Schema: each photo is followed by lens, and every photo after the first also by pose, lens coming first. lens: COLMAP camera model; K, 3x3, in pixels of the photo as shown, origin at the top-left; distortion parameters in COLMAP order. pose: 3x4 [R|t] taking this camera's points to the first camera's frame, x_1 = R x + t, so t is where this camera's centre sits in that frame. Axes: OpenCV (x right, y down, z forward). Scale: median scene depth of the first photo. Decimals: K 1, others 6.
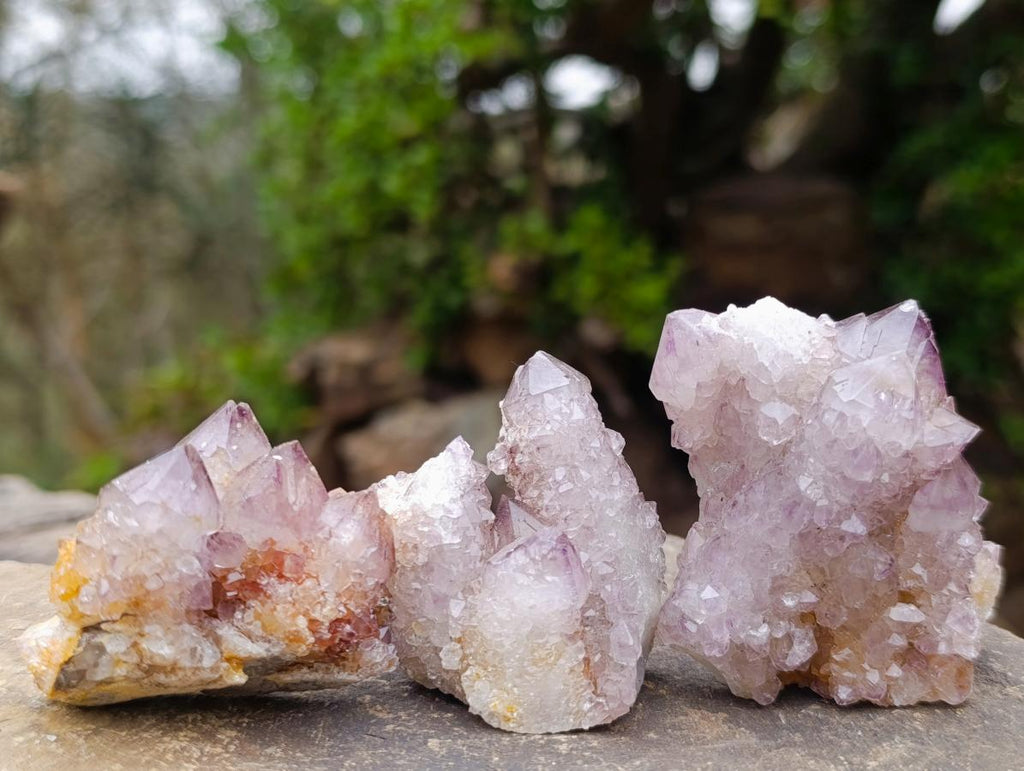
lens RADIAL K [[1430.3, 0, 512.0], [0, 1430.3, 385.5], [0, 0, 1]] dist [0.082155, 0.008983]
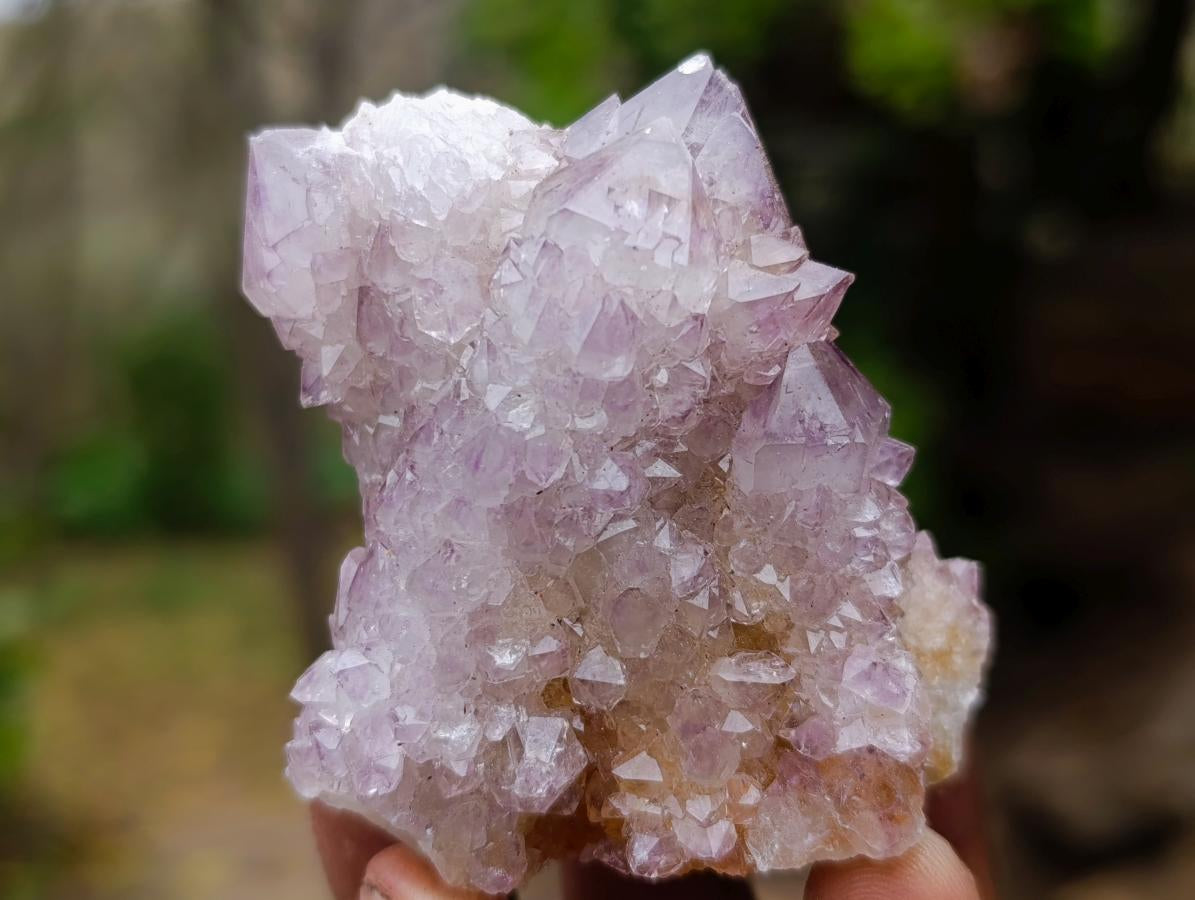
lens RADIAL K [[1669.1, 0, 597.5], [0, 1669.1, 450.0], [0, 0, 1]] dist [0.082155, 0.008983]
pose [[0.994868, -0.088566, -0.048930, 0.255286], [0.076907, 0.976127, -0.203129, 0.197068], [0.065752, 0.198323, 0.977929, 0.432036]]
